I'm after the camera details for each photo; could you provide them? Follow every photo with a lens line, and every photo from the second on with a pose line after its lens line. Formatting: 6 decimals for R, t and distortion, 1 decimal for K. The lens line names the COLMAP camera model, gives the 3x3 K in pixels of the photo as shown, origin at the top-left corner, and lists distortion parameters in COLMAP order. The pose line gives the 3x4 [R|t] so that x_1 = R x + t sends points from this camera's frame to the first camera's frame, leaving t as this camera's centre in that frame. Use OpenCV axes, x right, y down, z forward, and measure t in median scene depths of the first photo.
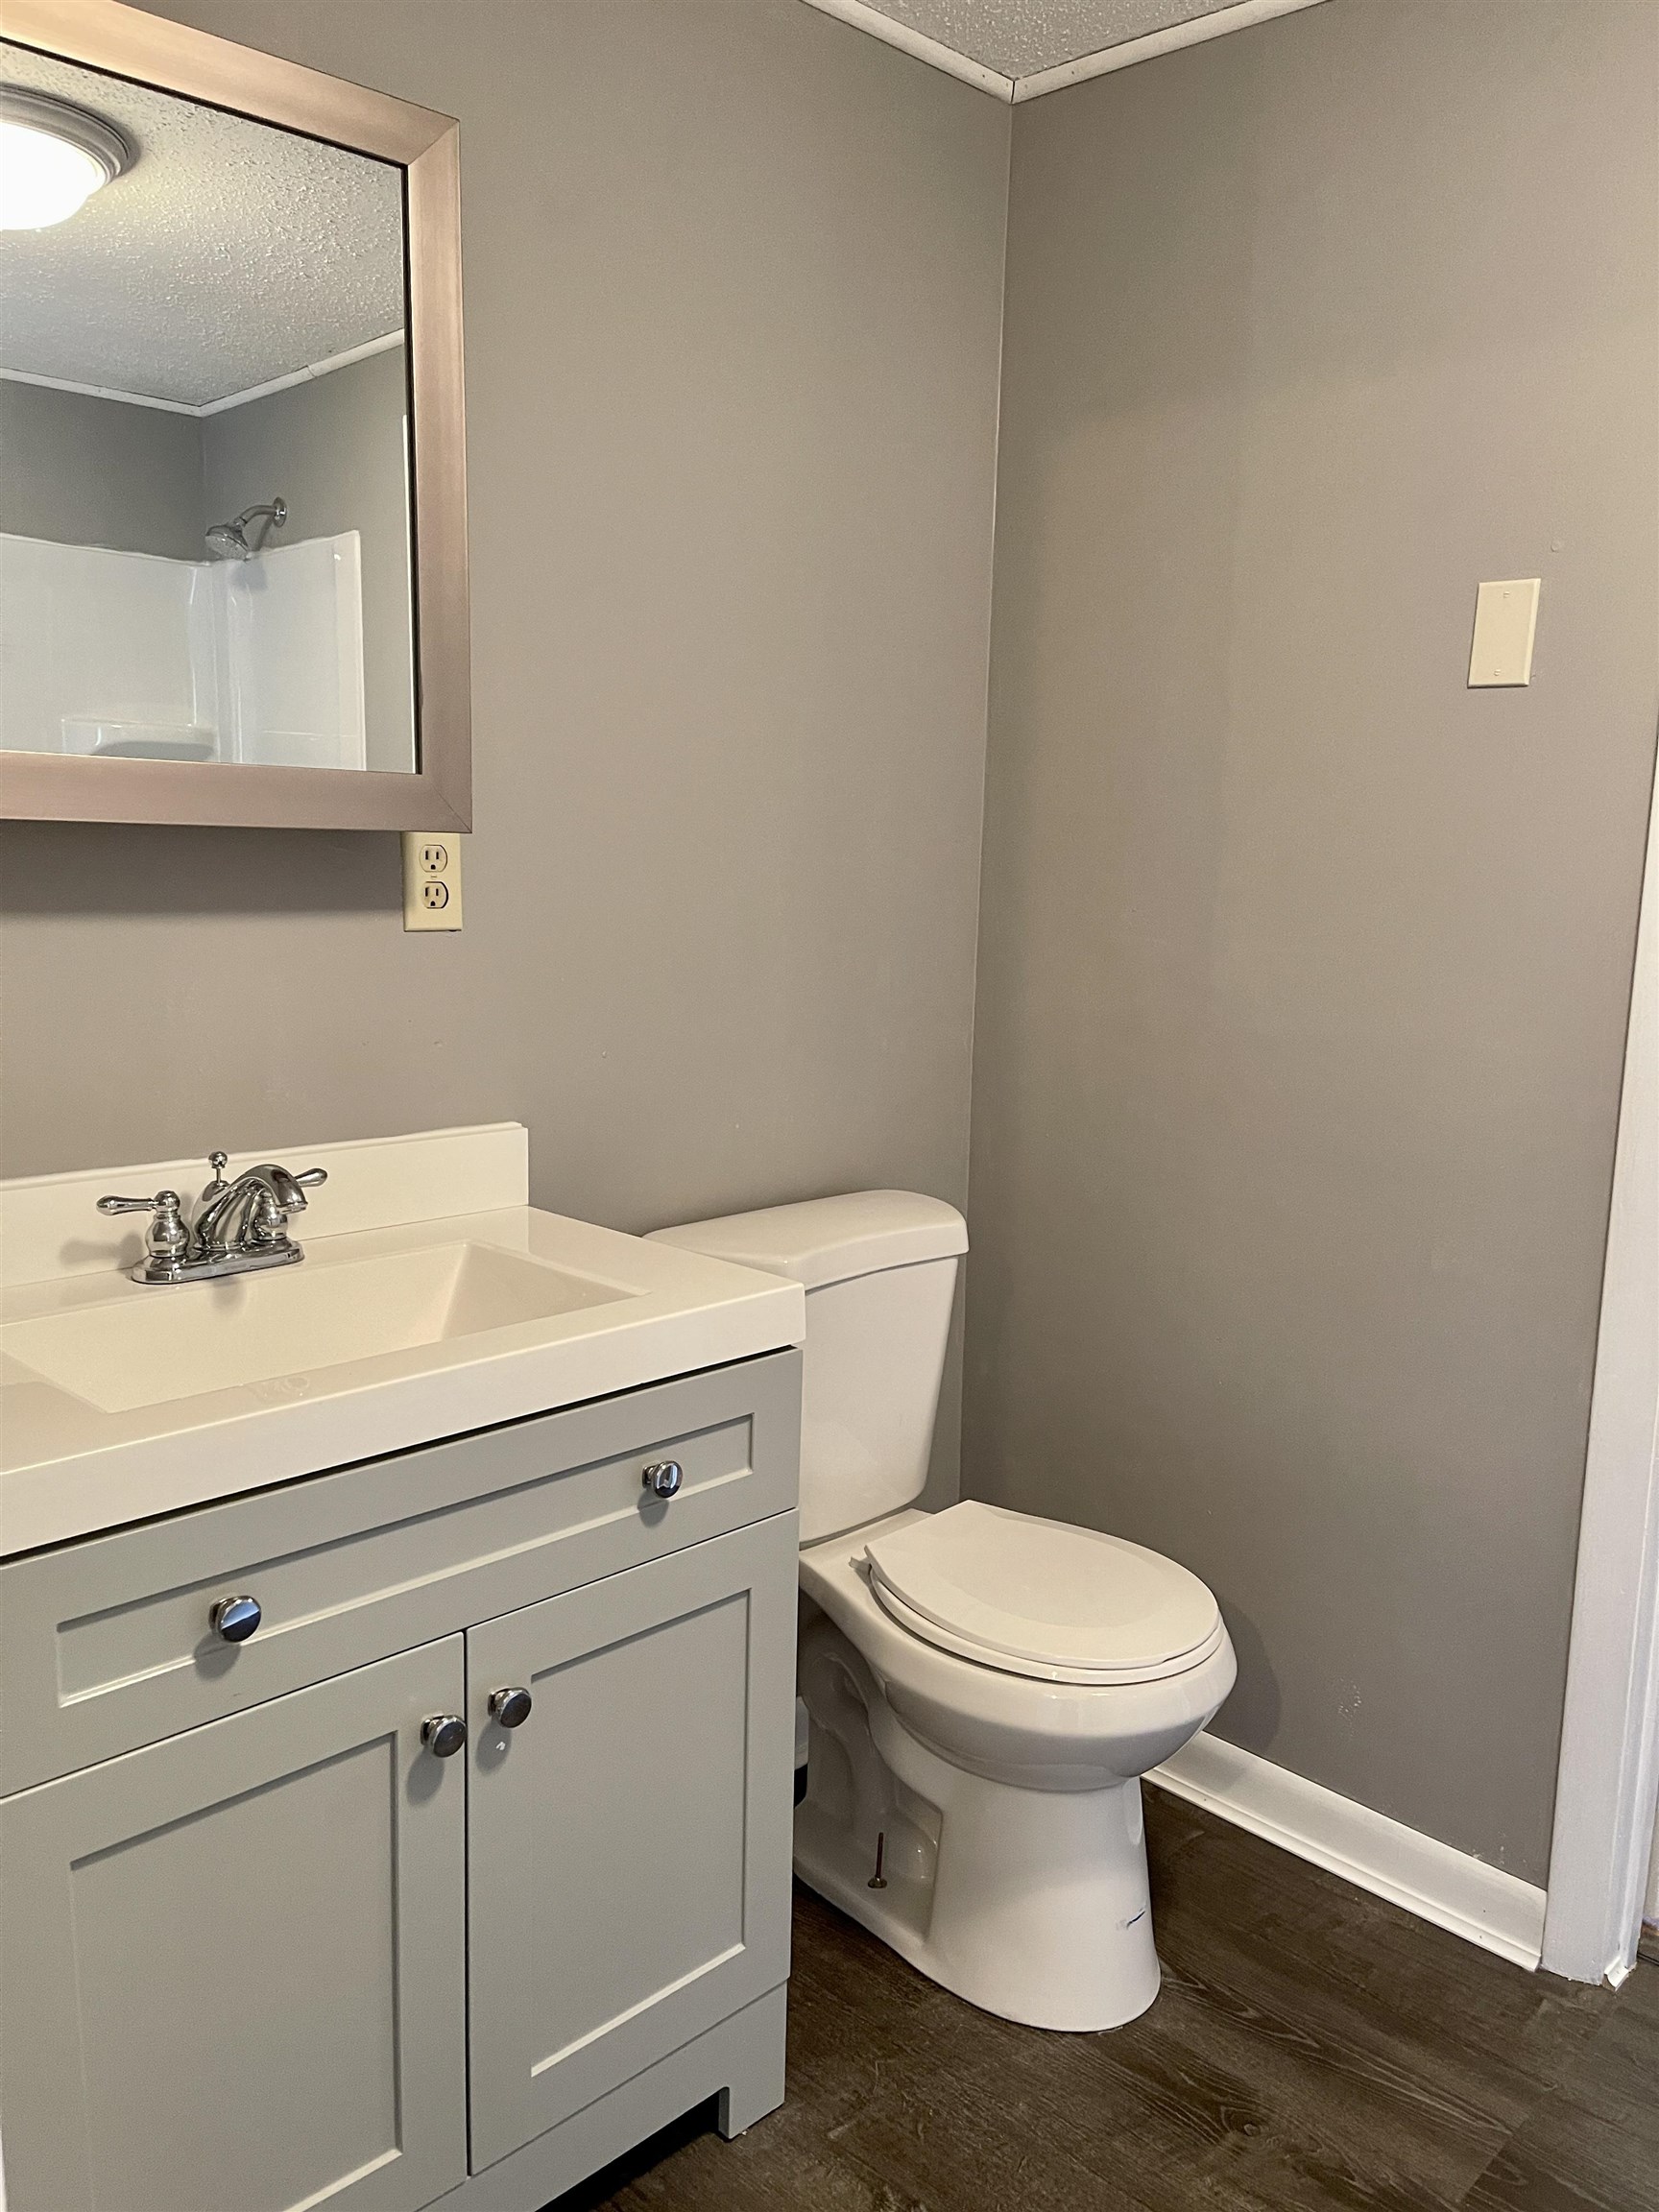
lens RADIAL K [[1672.4, 0, 819.5], [0, 1672.4, 1100.2], [0, 0, 1]] dist [0.076004, -0.096444]
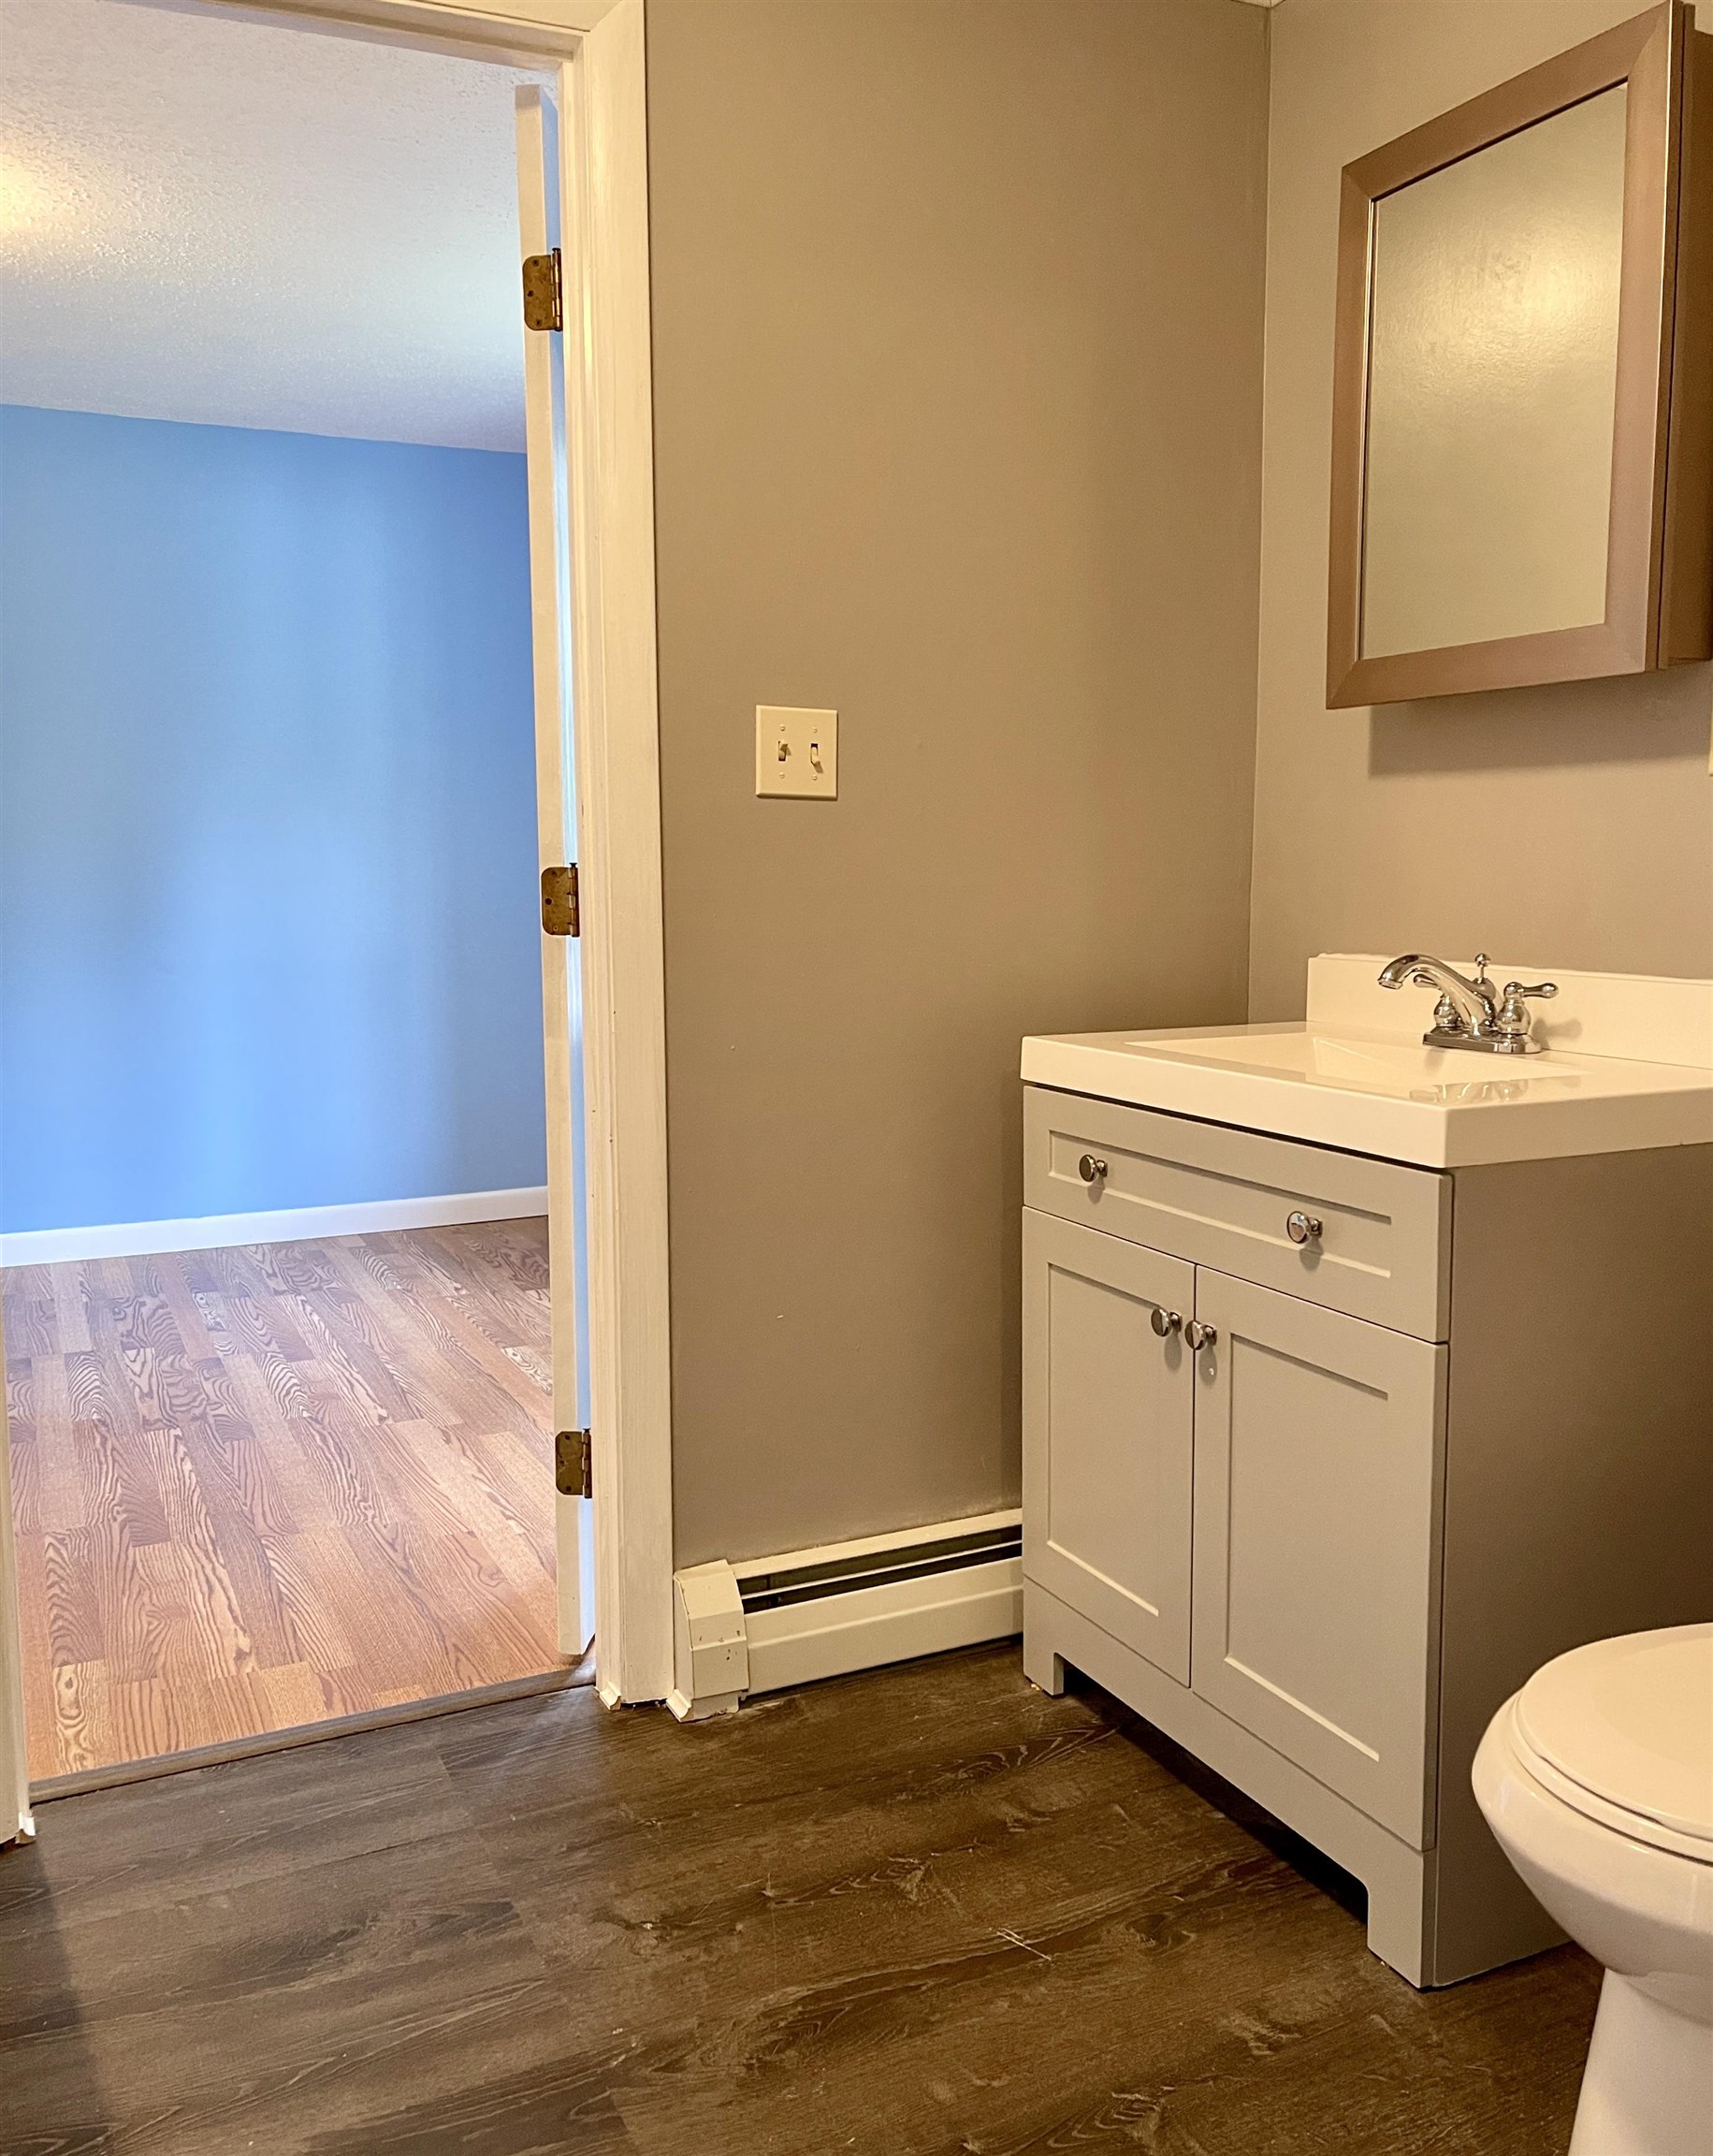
lens RADIAL K [[1761.6, 0, 856.5], [0, 1761.6, 1078.0], [0, 0, 1]] dist [0.001210, -0.000326]
pose [[-0.316516, 0.099682, -0.943335, 1.177283], [-0.145374, 0.977618, 0.152082, -0.011982], [0.937381, 0.185273, -0.294941, 1.099363]]
